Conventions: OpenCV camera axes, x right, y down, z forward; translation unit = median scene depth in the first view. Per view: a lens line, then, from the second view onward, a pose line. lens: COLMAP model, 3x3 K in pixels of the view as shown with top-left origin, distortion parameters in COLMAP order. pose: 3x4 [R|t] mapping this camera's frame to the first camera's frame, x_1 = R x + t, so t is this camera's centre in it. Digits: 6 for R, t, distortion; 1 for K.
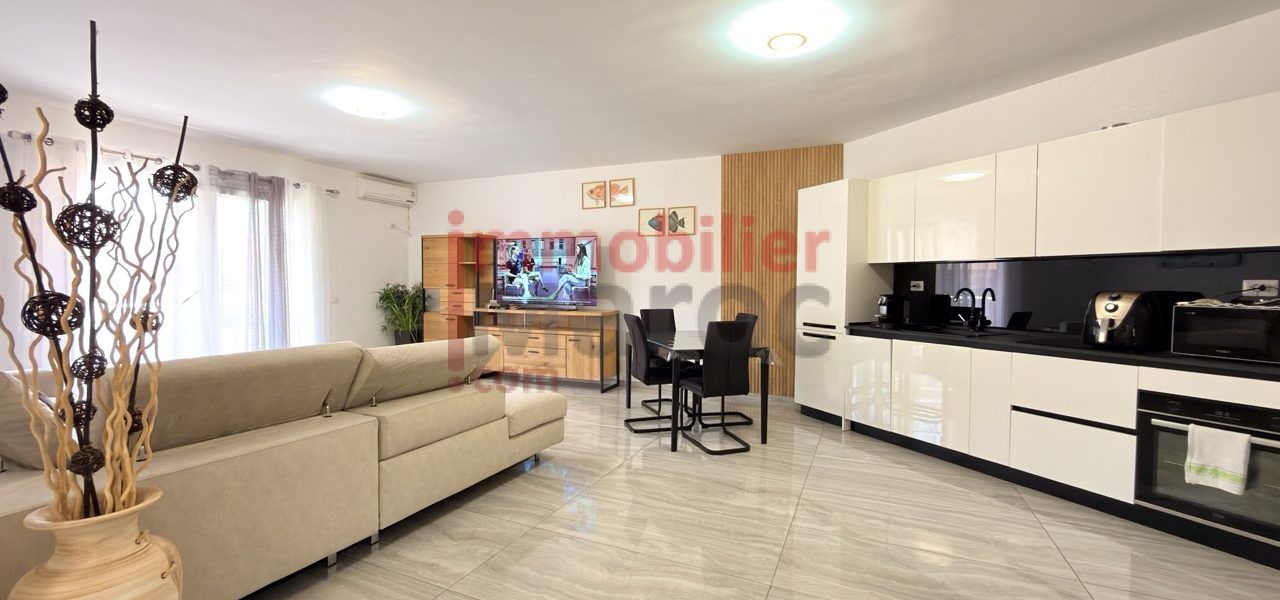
lens RADIAL K [[516.0, 0, 640.0], [0, 516.0, 300.0], [0, 0, 1]] dist [0.003051, 0.000519]
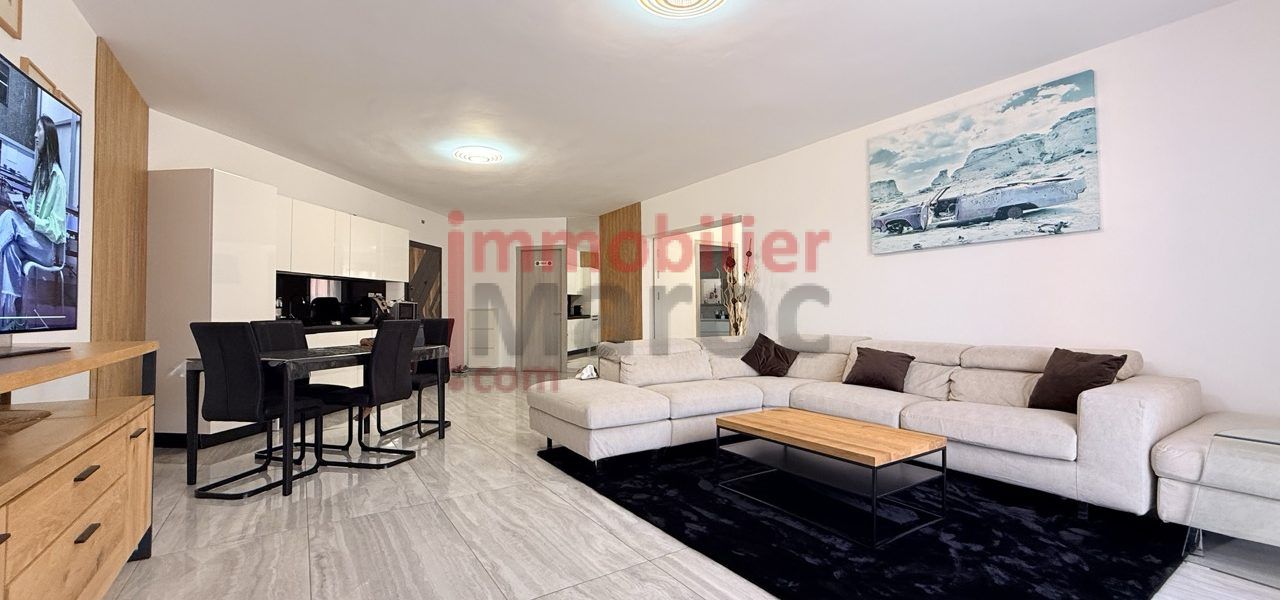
lens RADIAL K [[512.3, 0, 640.0], [0, 512.3, 300.0], [0, 0, 1]] dist [0.000046, 0.000210]
pose [[-0.852318, 0.009804, 0.522932, -0.551929], [0.017839, 0.999788, 0.010331, -0.003091], [-0.522719, 0.018134, -0.852312, 1.081832]]
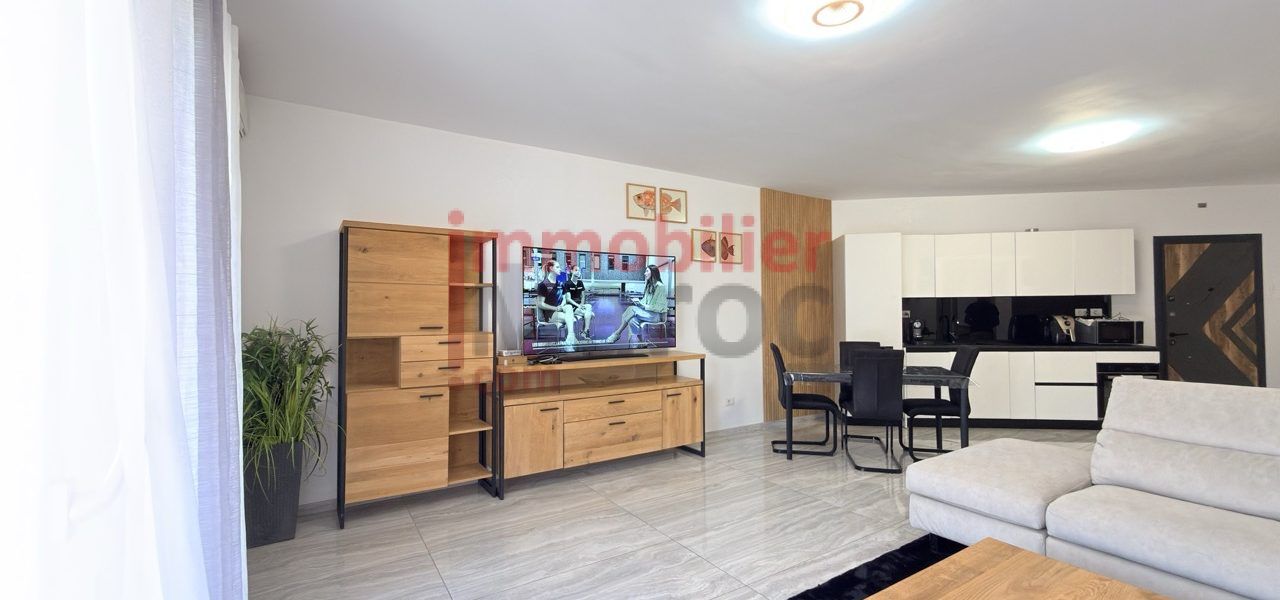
lens RADIAL K [[516.0, 0, 640.0], [0, 516.0, 300.0], [0, 0, 1]] dist [0.003051, 0.000519]
pose [[0.537668, 0.007085, 0.843127, -0.760927], [0.039722, 0.998642, -0.033723, -0.034067], [-0.842221, 0.051622, 0.536656, 0.621662]]
